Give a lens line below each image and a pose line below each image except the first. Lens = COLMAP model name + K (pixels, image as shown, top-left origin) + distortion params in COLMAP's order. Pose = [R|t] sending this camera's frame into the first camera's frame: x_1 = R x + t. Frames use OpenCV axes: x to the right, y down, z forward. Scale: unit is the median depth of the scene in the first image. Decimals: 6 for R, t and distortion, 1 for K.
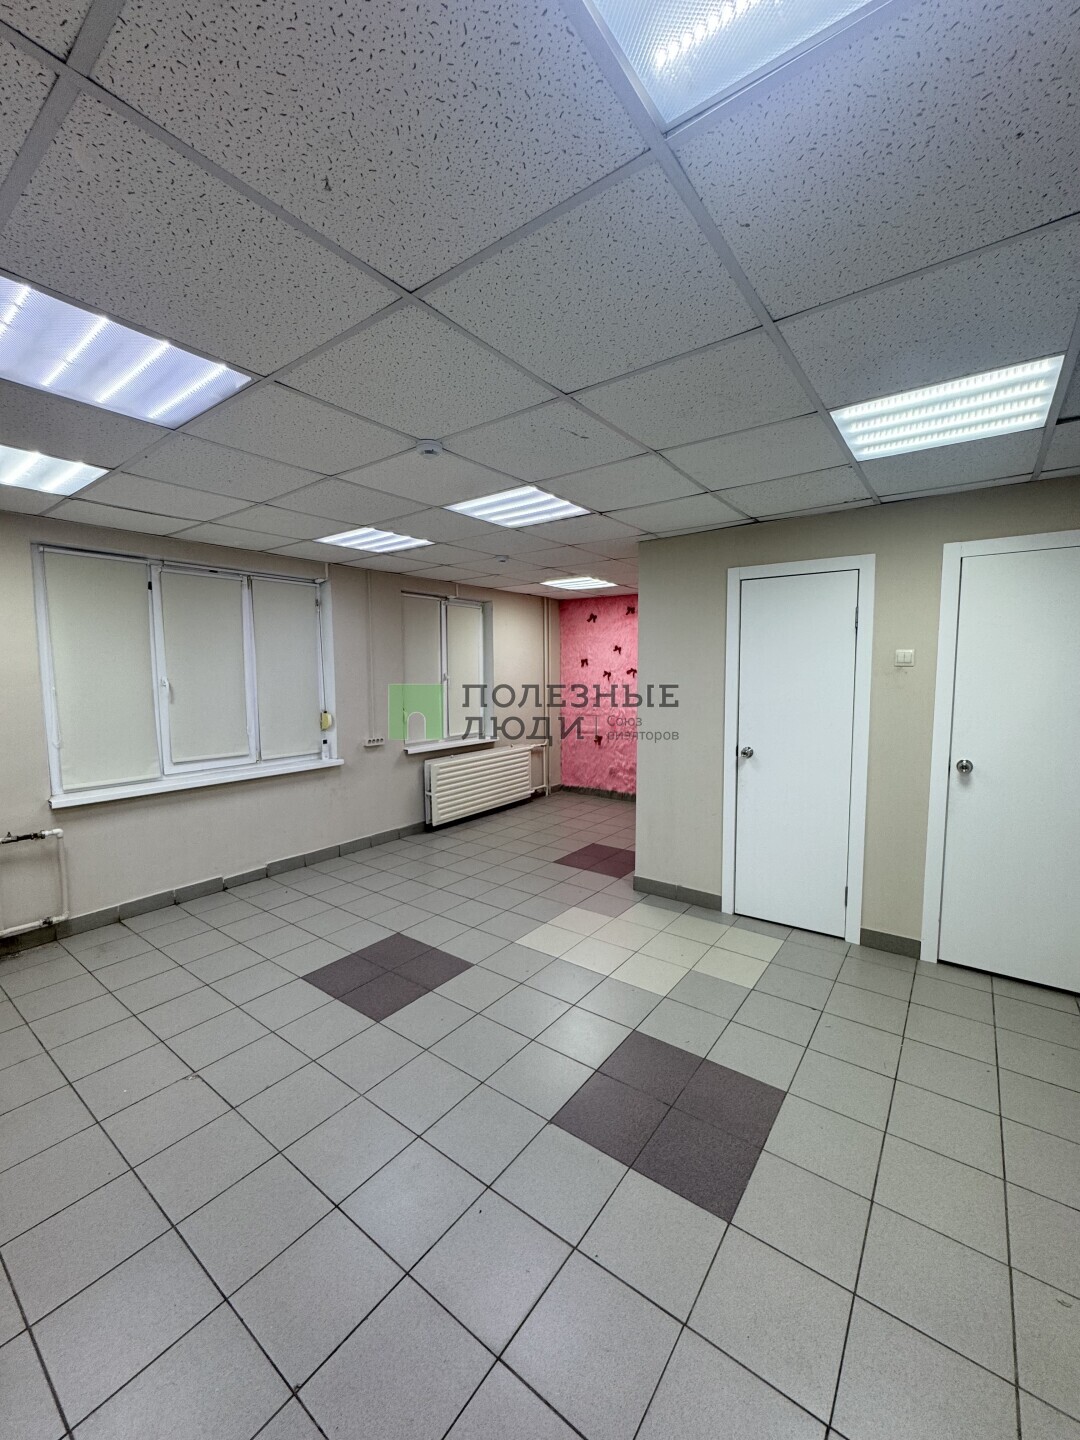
lens RADIAL K [[572.9, 0, 540.0], [0, 572.9, 720.0], [0, 0, 1]] dist [-0.002795, -0.000472]
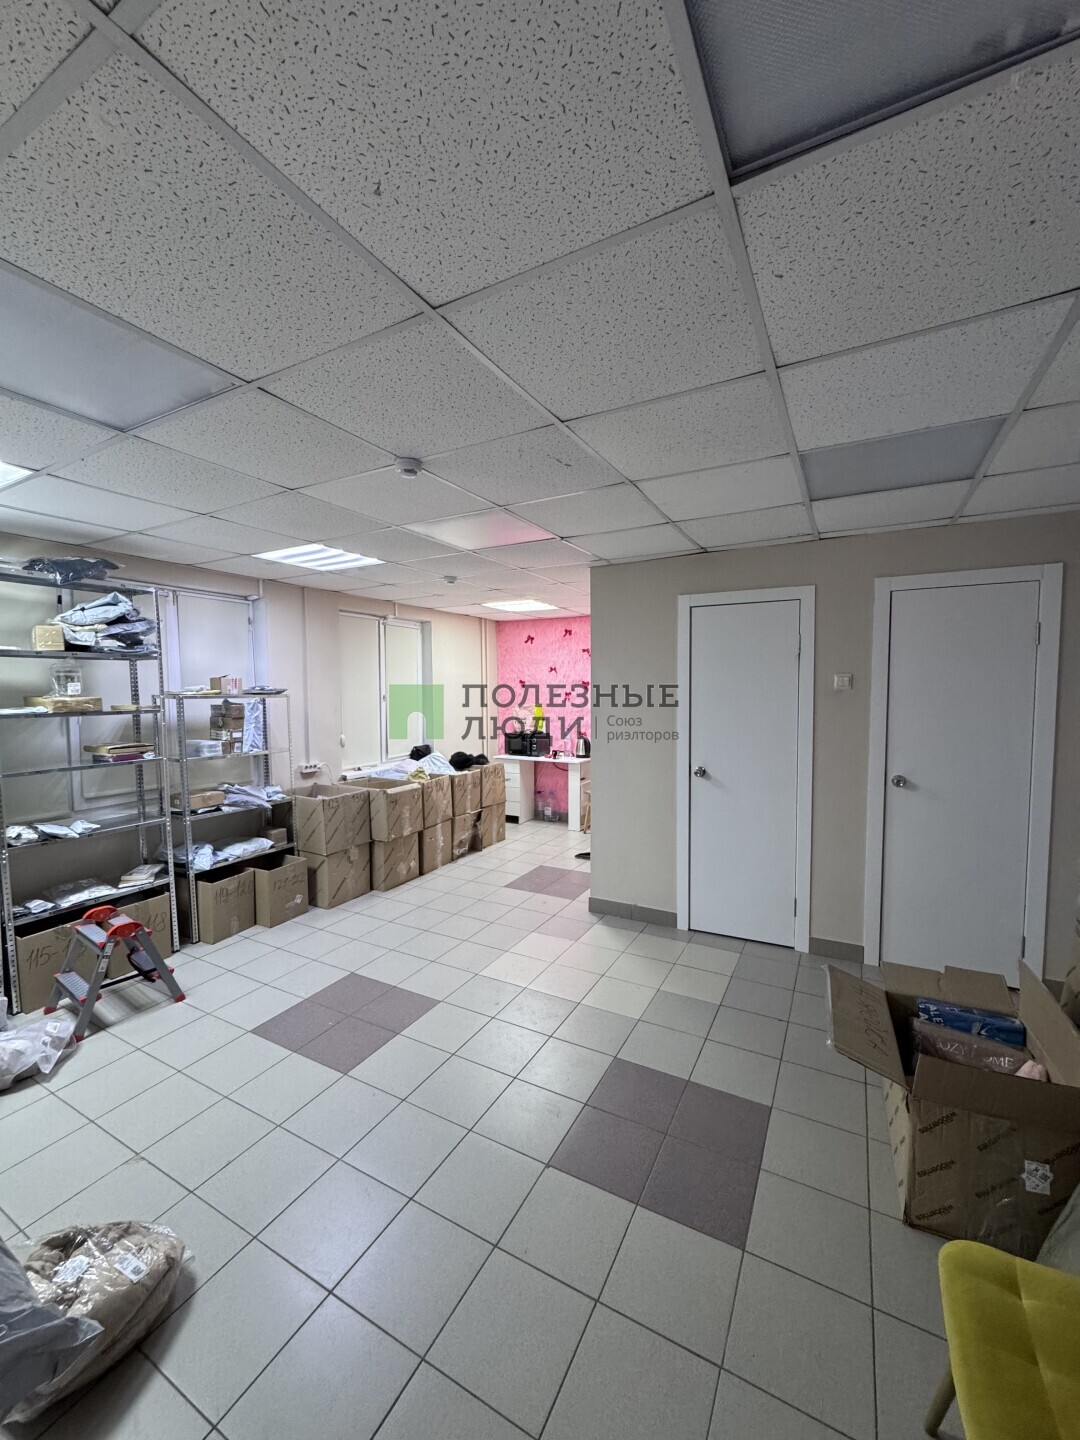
lens RADIAL K [[570.0, 0, 540.0], [0, 570.0, 720.0], [0, 0, 1]] dist [-0.004981, 0.000630]
pose [[0.989781, -0.008498, 0.142342, -0.071721], [0.013139, 0.999411, -0.031696, -0.008435], [-0.141989, 0.033242, 0.989310, 0.018866]]
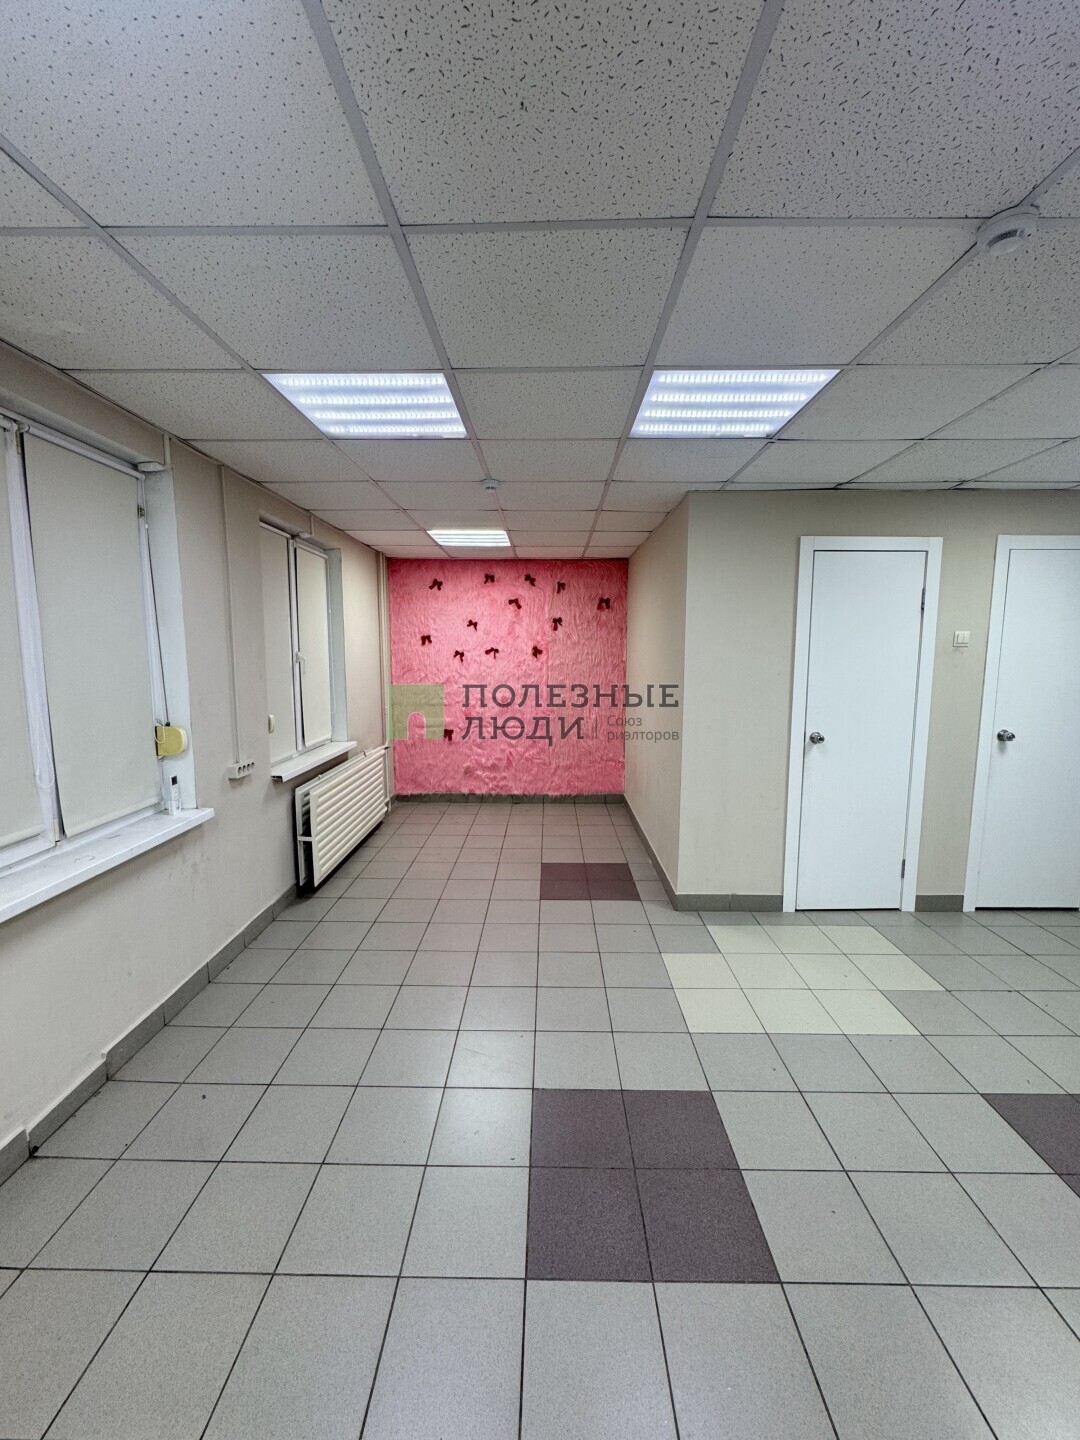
lens RADIAL K [[577.6, 0, 540.0], [0, 577.6, 720.0], [0, 0, 1]] dist [-0.002038, -0.000182]
pose [[0.810055, -0.063687, 0.582885, -0.570123], [0.045200, 0.997908, 0.046217, -0.037972], [-0.584609, -0.011092, 0.811240, 0.518145]]
